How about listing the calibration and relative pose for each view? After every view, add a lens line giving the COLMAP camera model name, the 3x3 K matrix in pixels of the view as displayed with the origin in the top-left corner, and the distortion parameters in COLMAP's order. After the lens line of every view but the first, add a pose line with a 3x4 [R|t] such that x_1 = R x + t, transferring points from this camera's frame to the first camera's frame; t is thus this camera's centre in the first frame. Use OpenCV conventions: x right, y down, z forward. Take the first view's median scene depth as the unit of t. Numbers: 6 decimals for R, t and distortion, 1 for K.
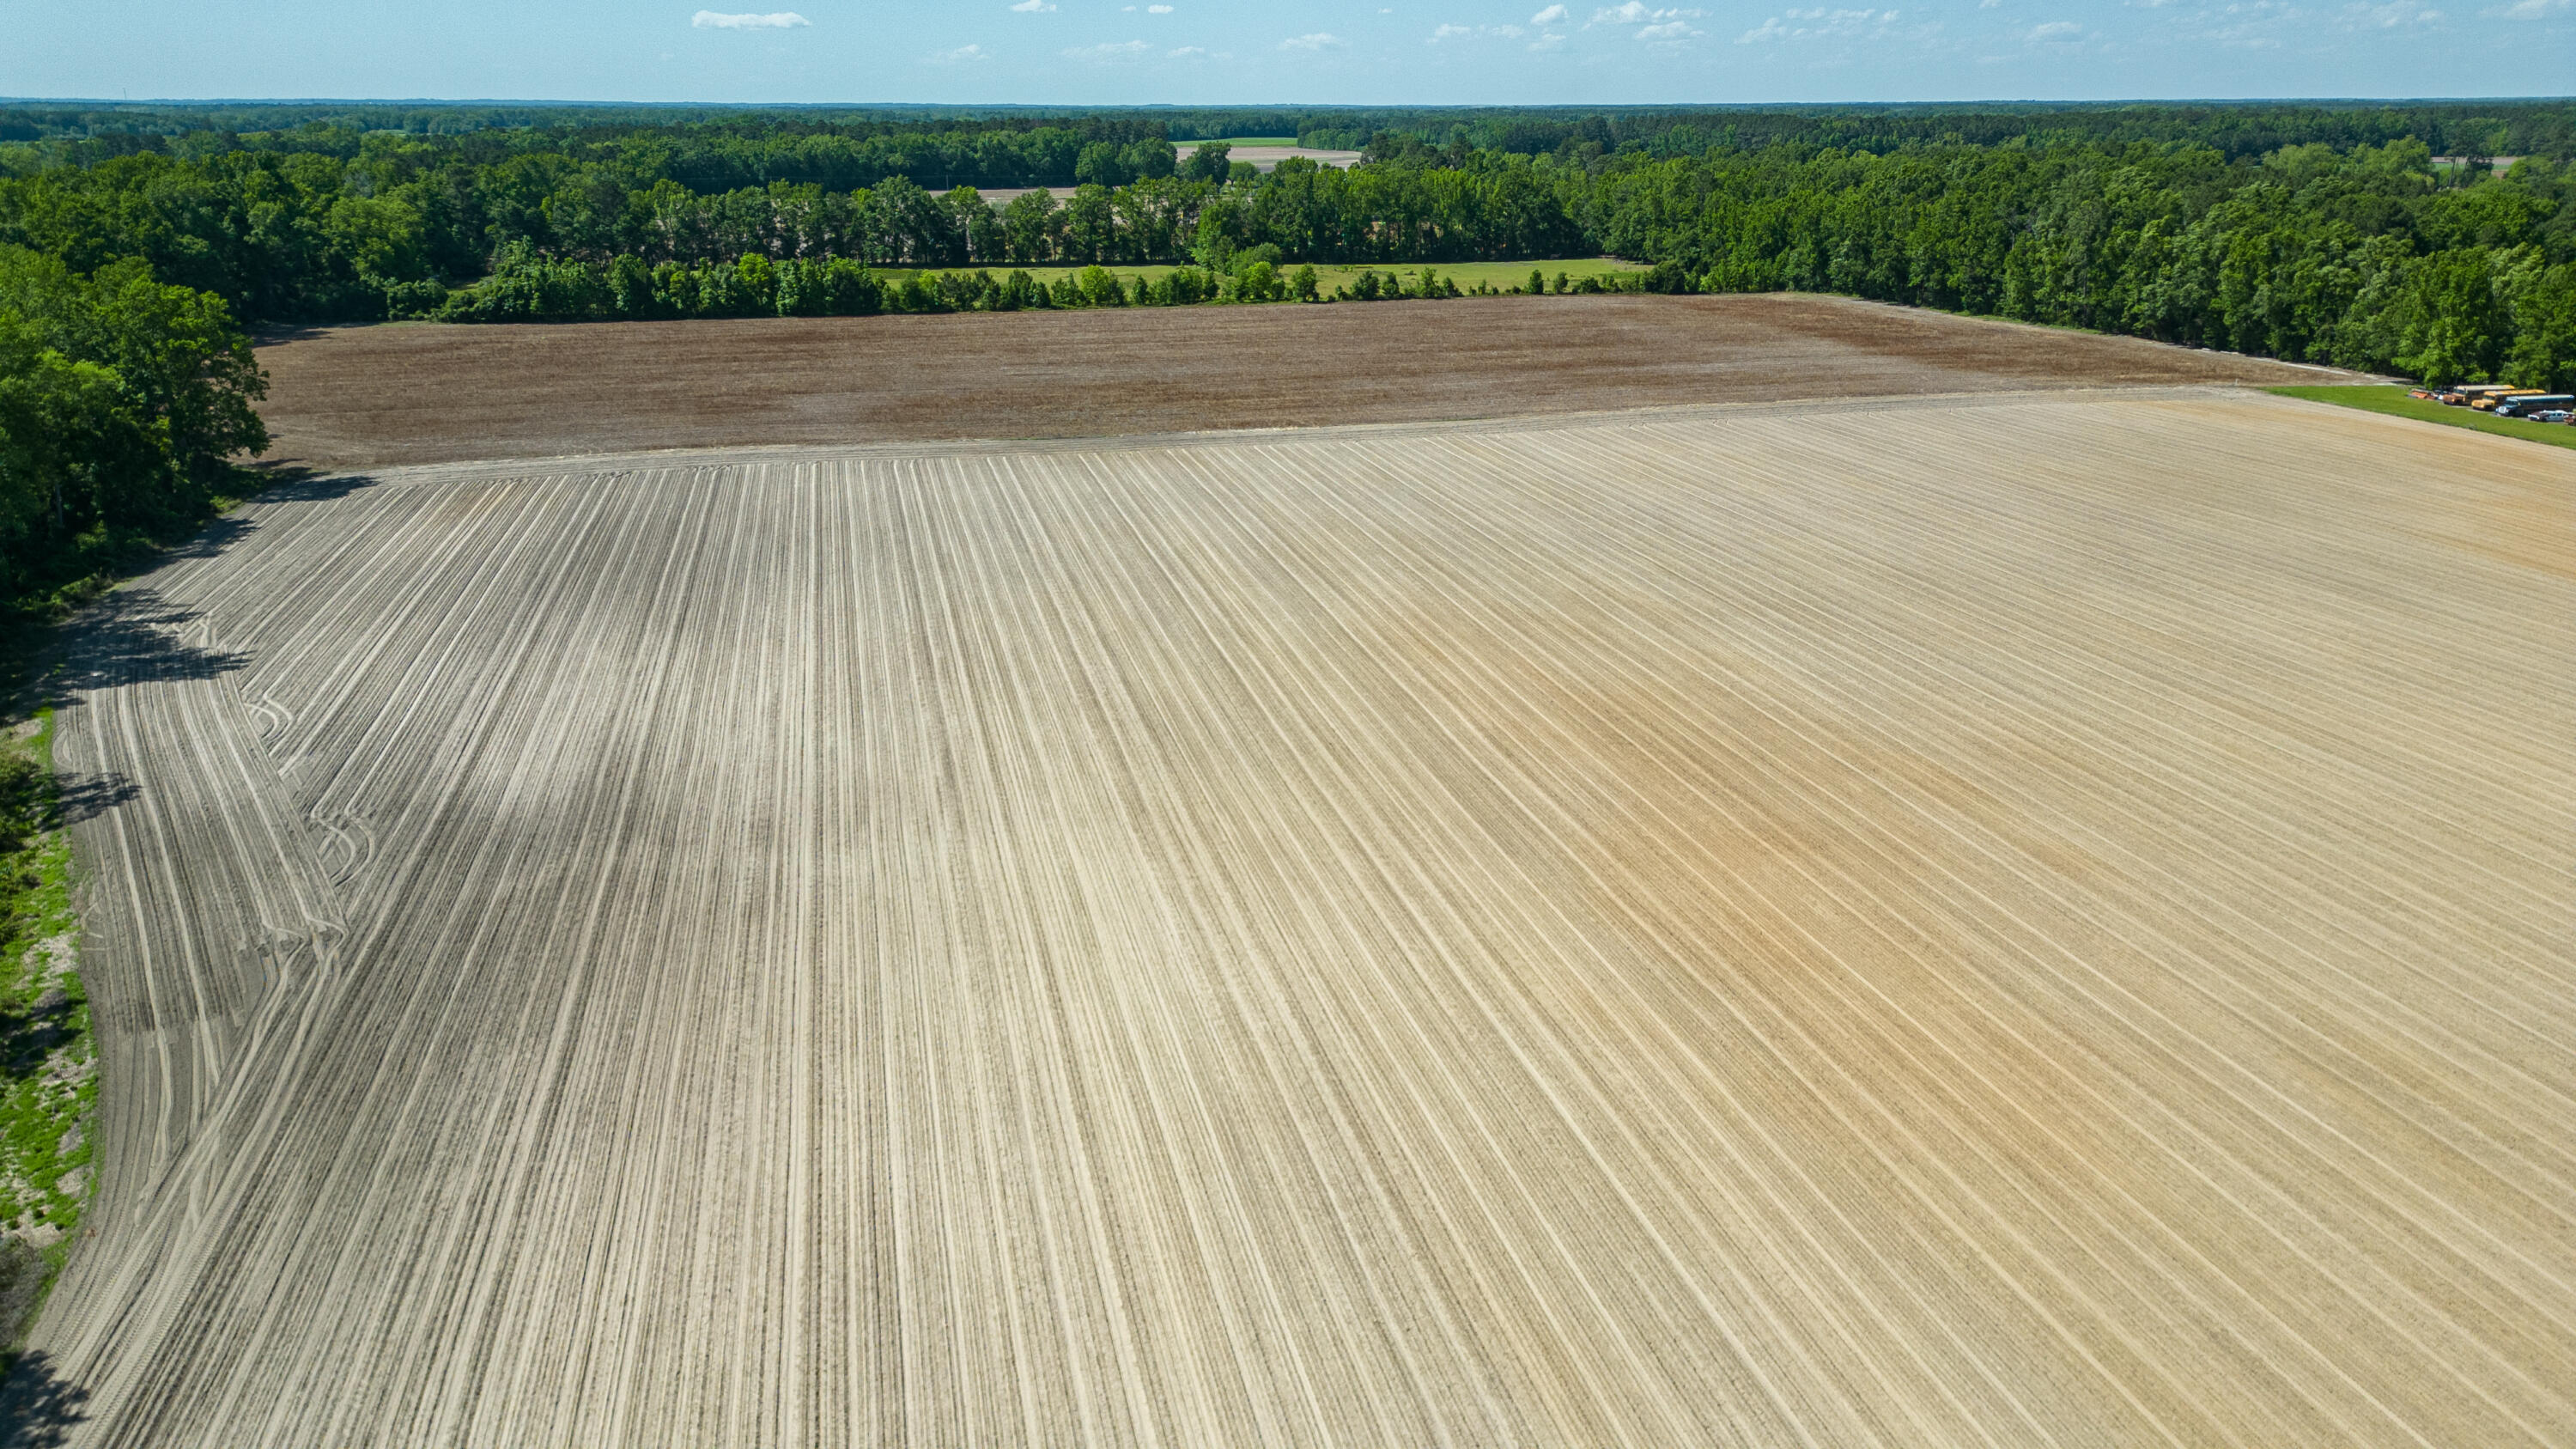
lens RADIAL K [[1772.7, 0, 1325.4], [0, 1772.7, 728.1], [0, 0, 1]] dist [0.002326, -0.017234]
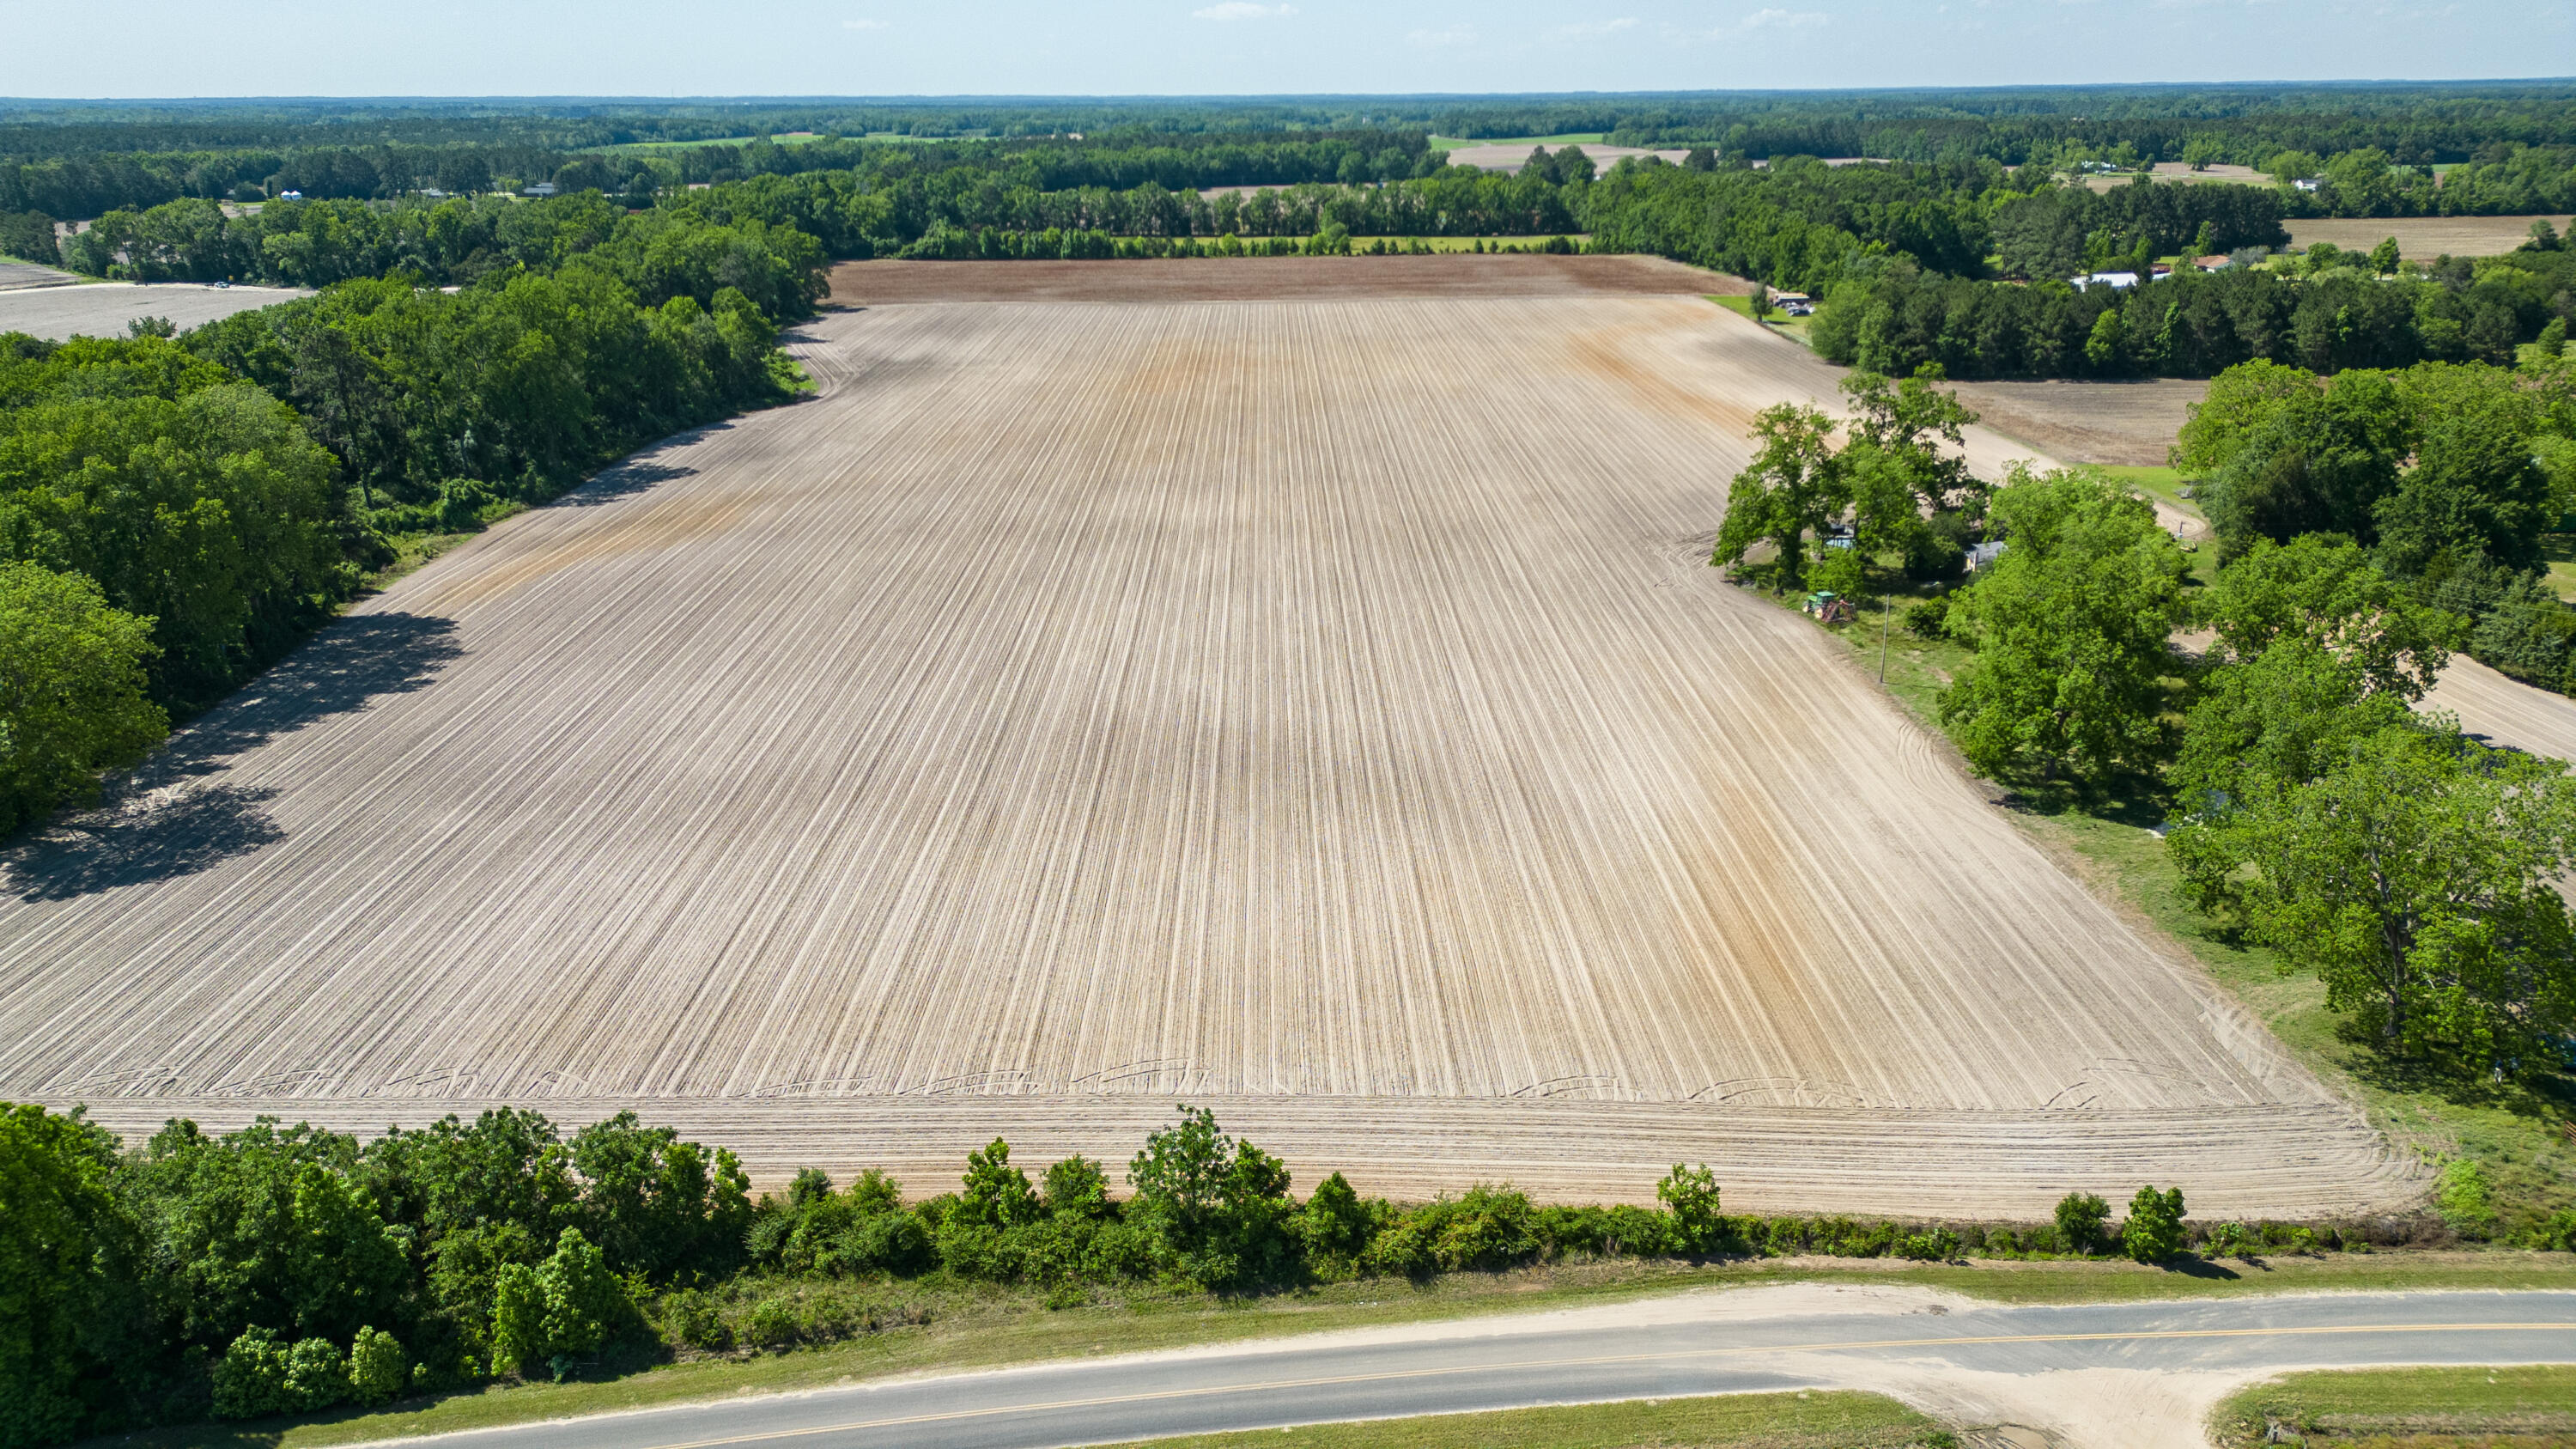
lens RADIAL K [[1772.7, 0, 1325.4], [0, 1772.7, 728.1], [0, 0, 1]] dist [0.002326, -0.017234]
pose [[0.973323, 0.069058, -0.218799, 0.390960], [-0.067492, 0.997612, 0.014633, 0.208492], [0.219287, 0.000524, 0.975660, -0.744971]]
